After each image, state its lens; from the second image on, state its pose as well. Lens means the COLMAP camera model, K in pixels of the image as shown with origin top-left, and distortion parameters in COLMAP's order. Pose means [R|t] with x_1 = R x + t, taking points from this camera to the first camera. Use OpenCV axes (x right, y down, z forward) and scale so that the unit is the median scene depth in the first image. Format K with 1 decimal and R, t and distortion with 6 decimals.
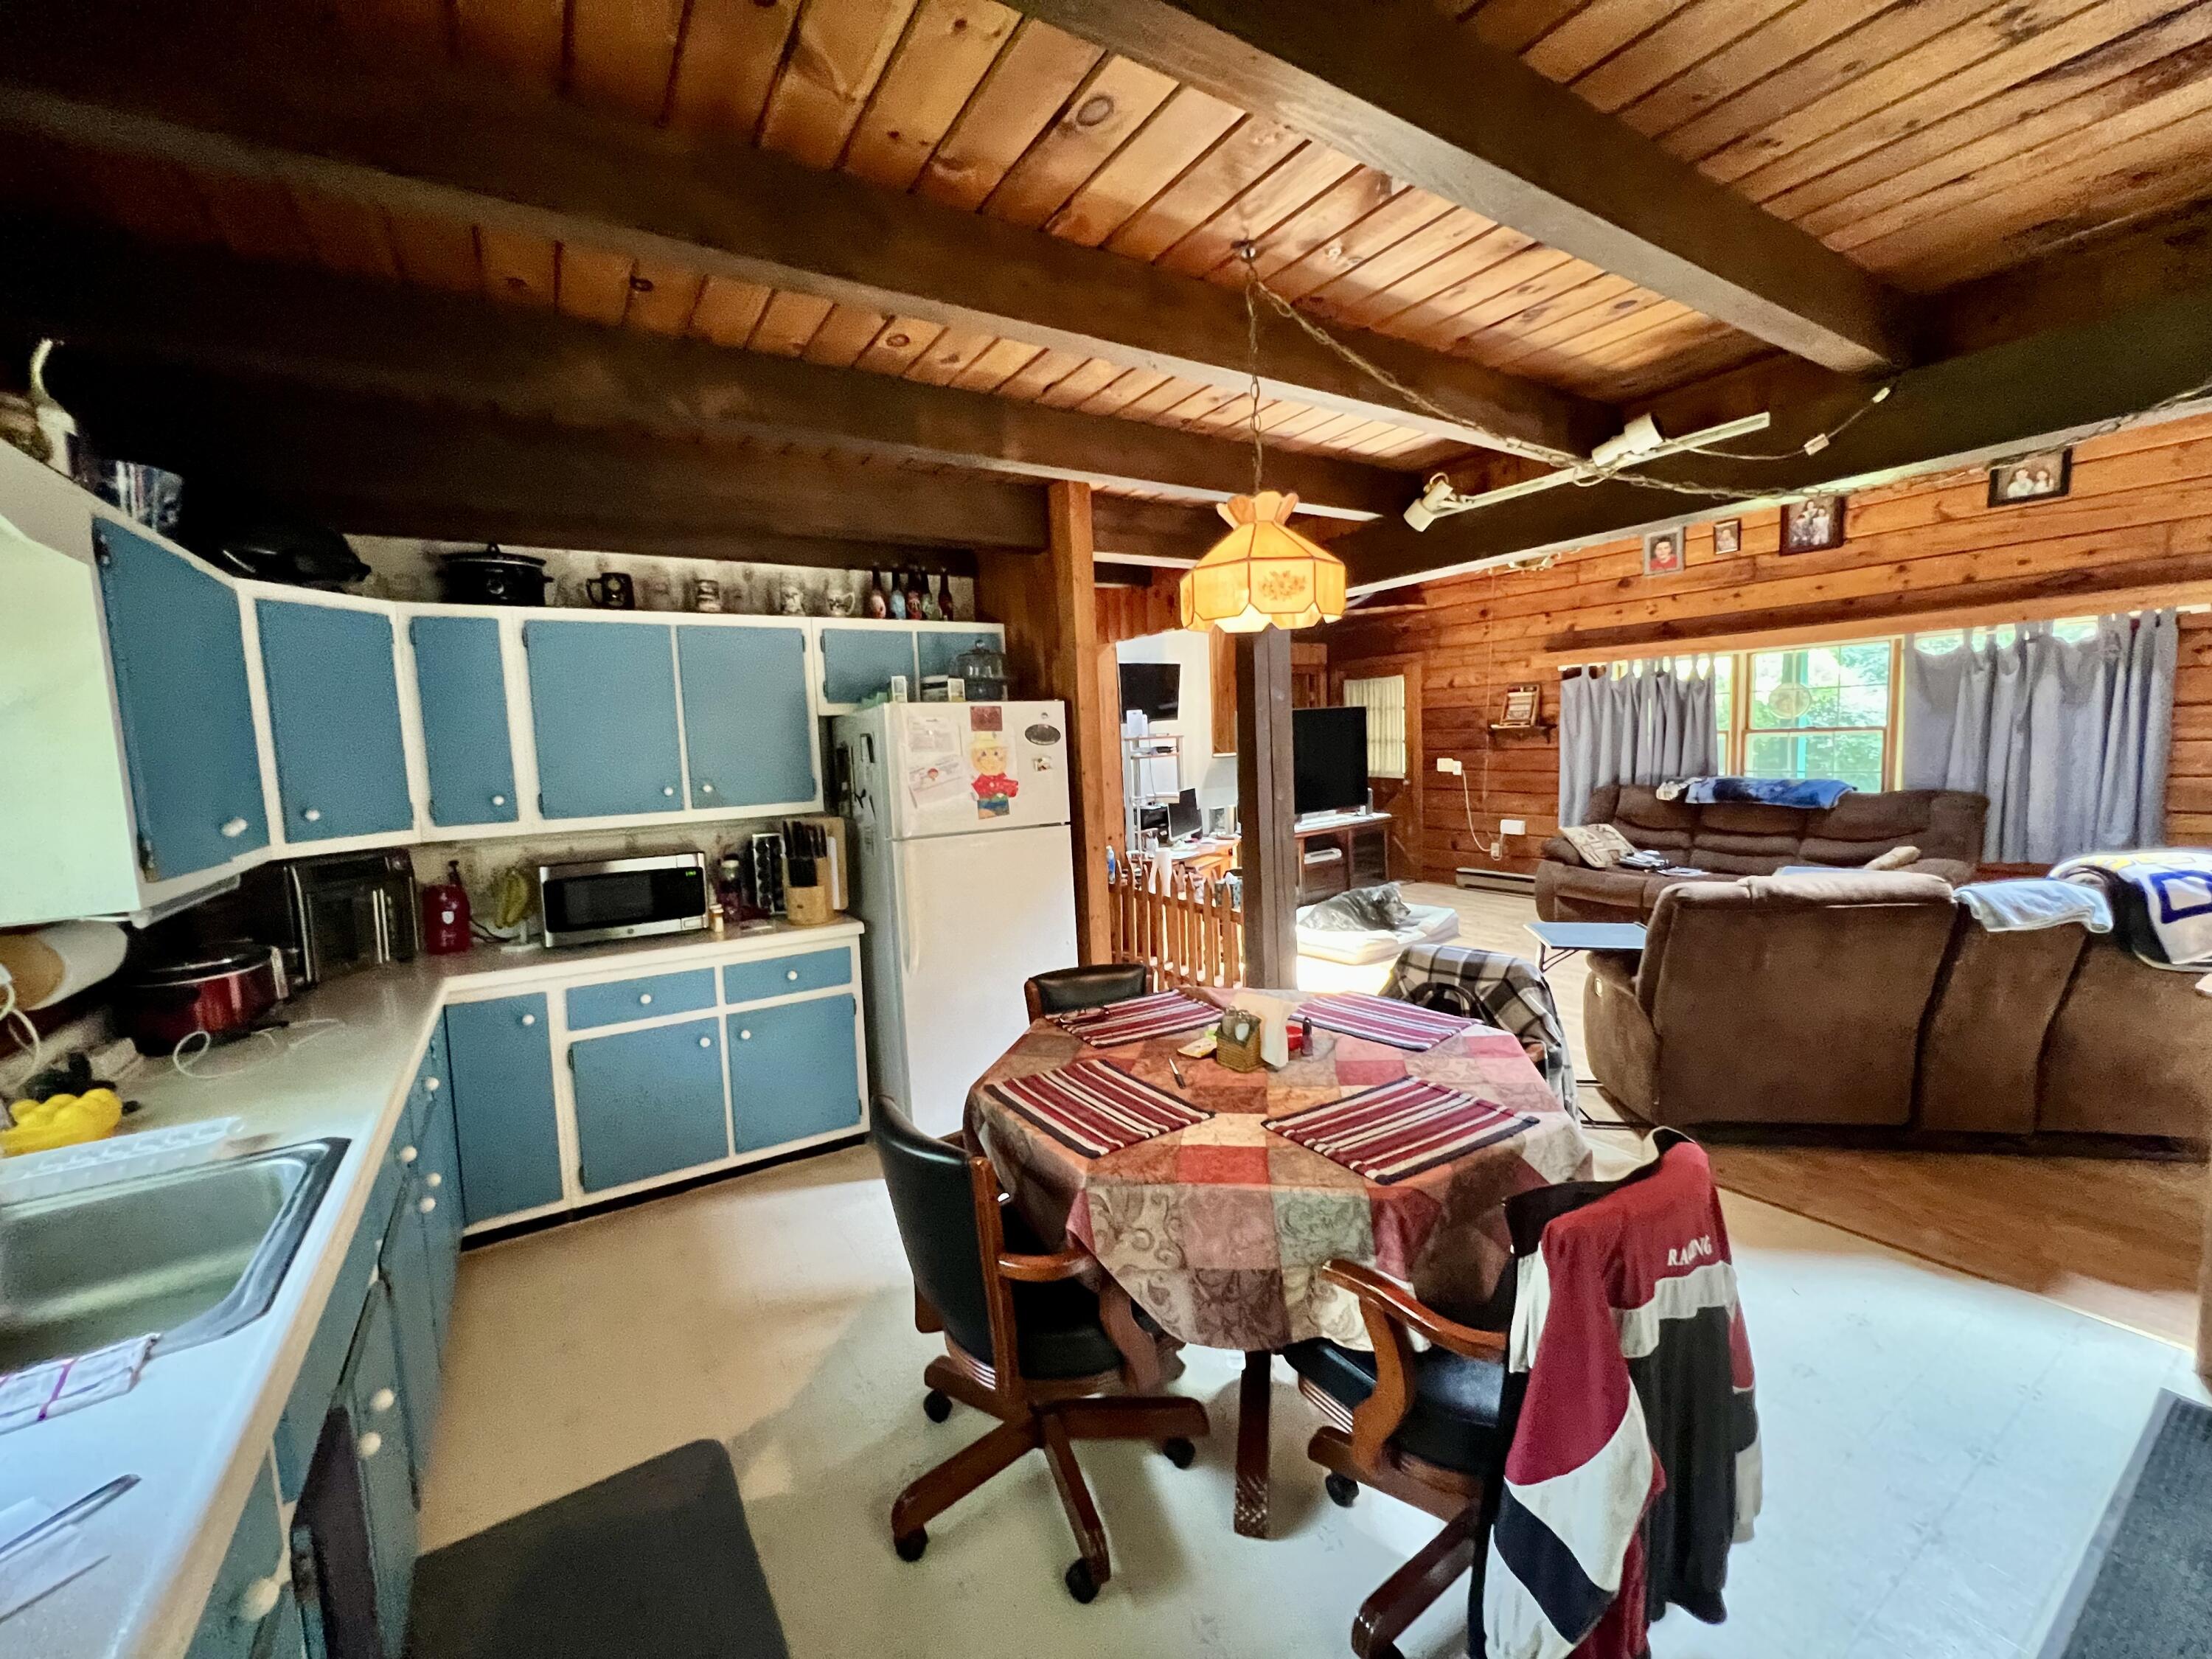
lens RADIAL K [[880.9, 0, 1100.0], [0, 880.9, 823.6], [0, 0, 1]] dist [-0.007939, -0.000007]
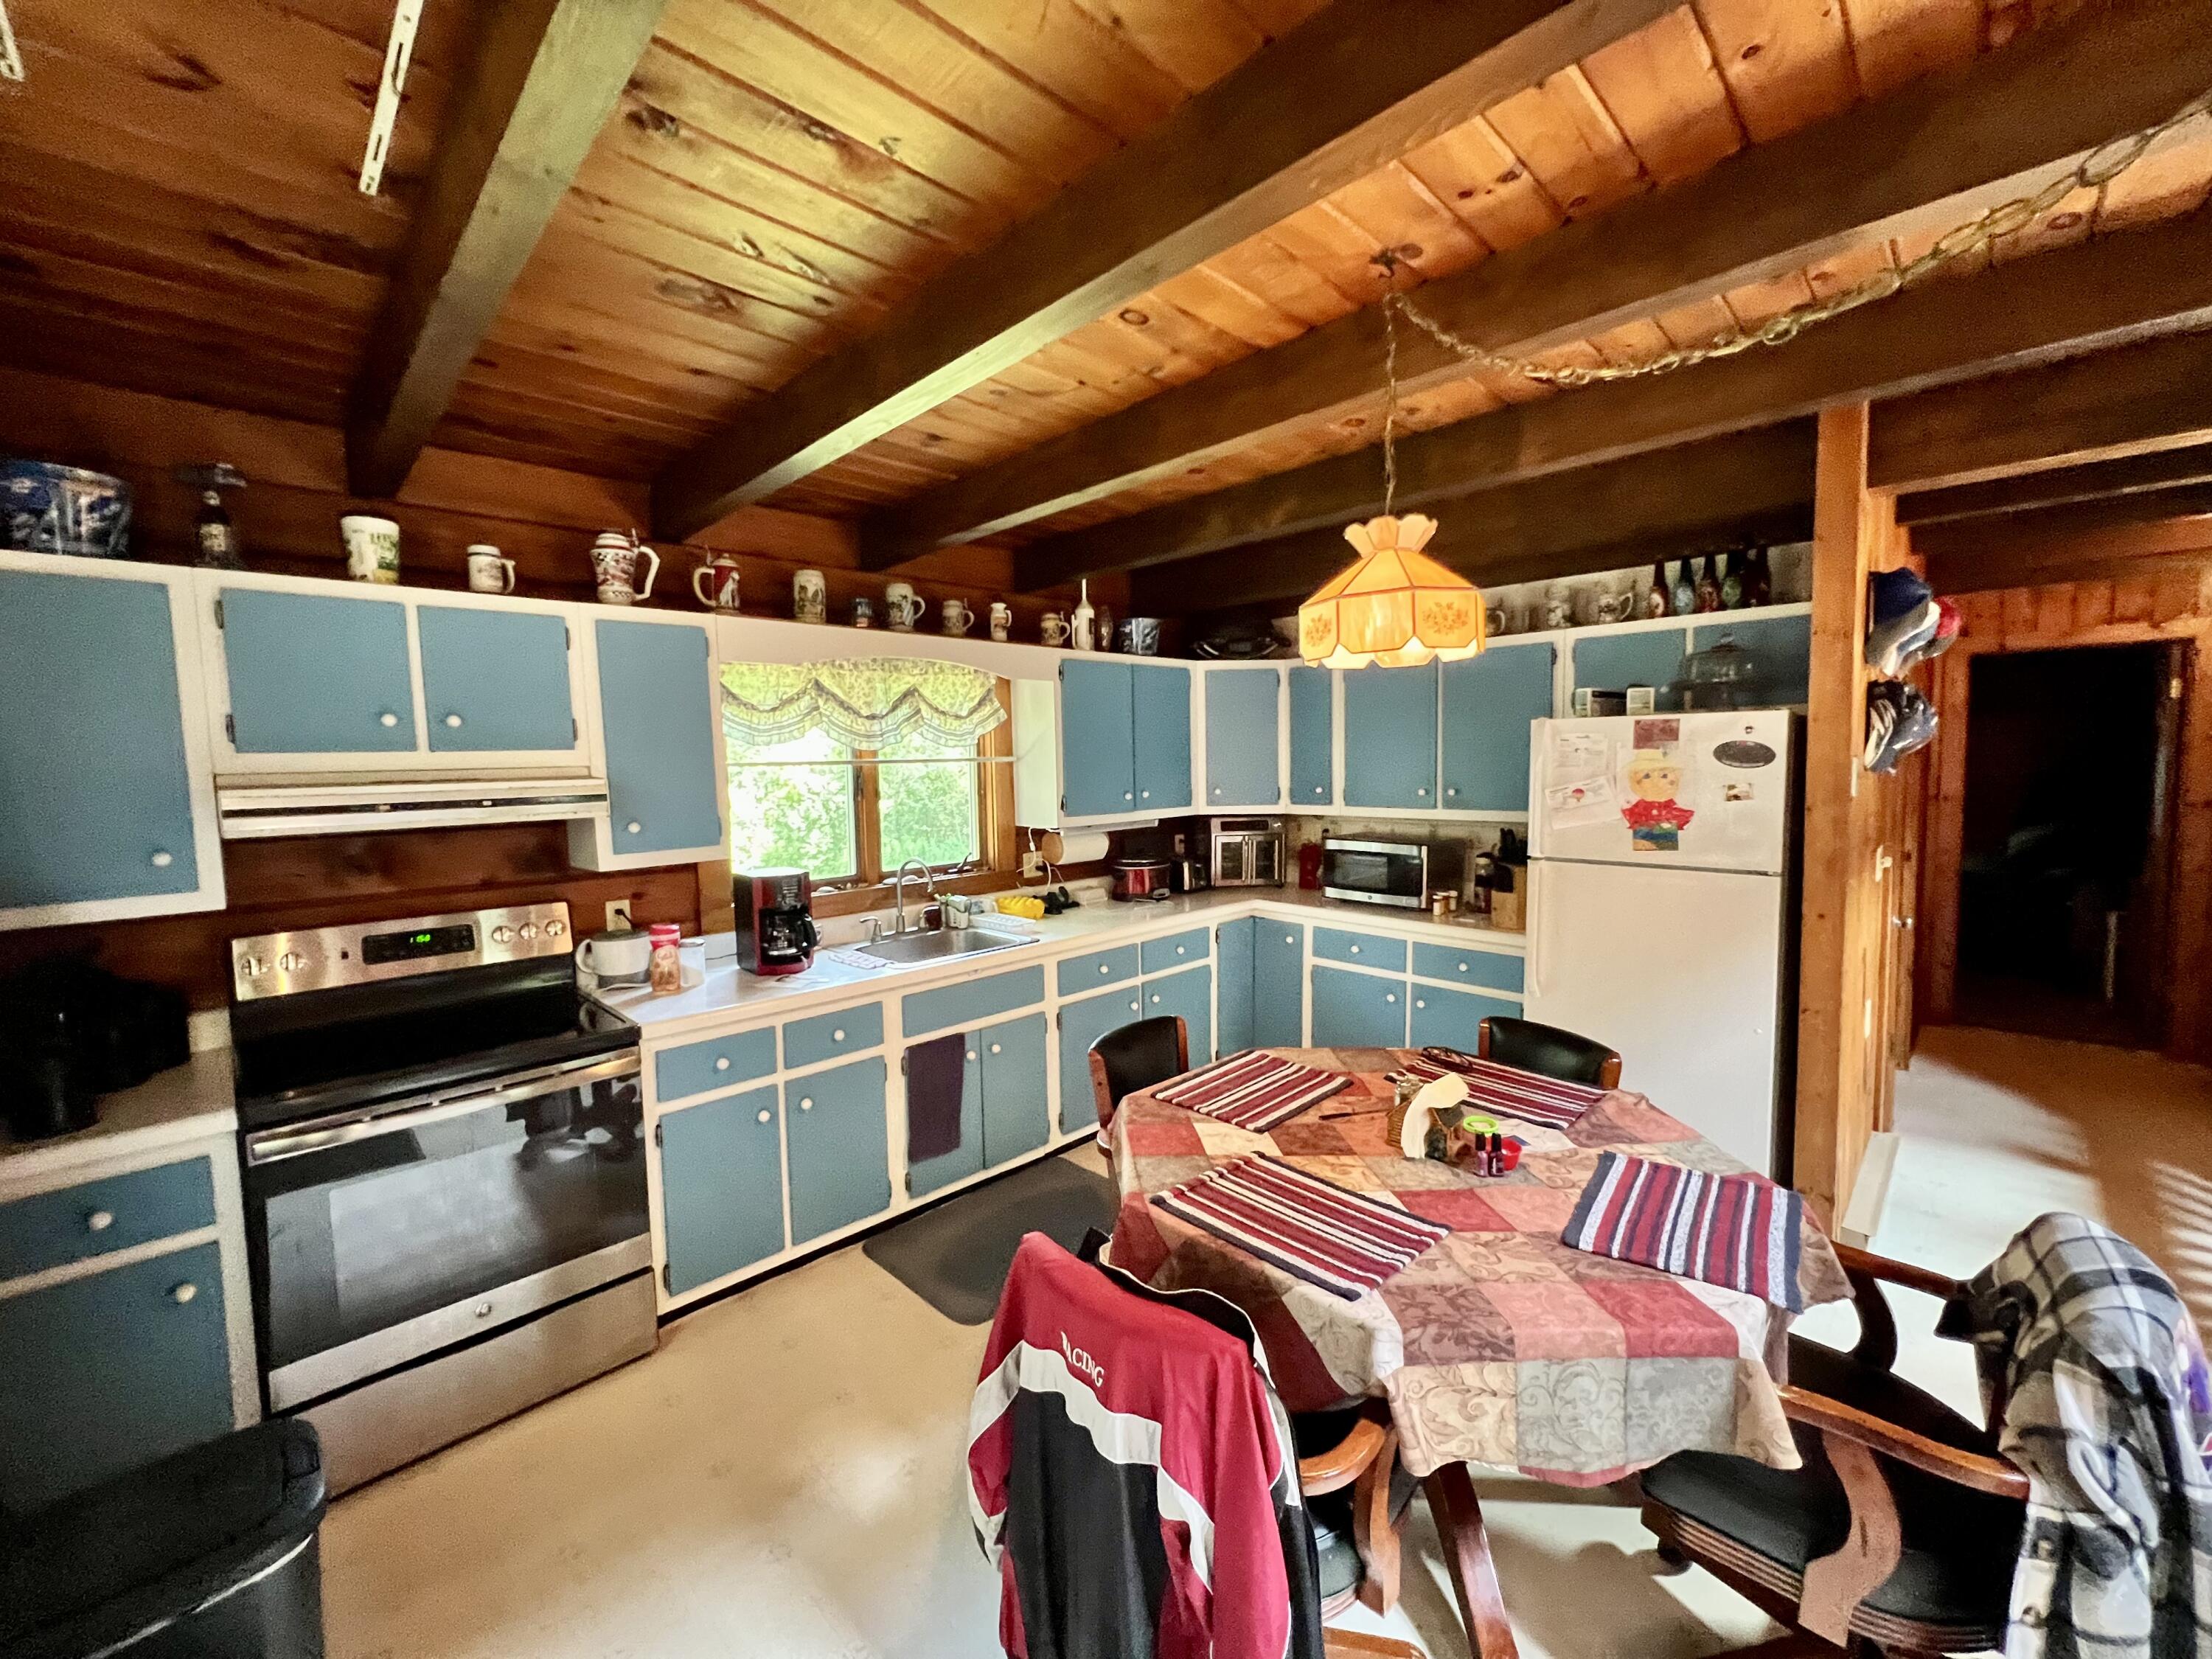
lens RADIAL K [[880.9, 0, 1100.0], [0, 880.9, 823.6], [0, 0, 1]] dist [-0.007939, -0.000007]
pose [[0.213852, 0.107335, -0.970951, 0.669233], [-0.079365, 0.992568, 0.092244, -0.078782], [0.973637, 0.057333, 0.220782, 0.334672]]
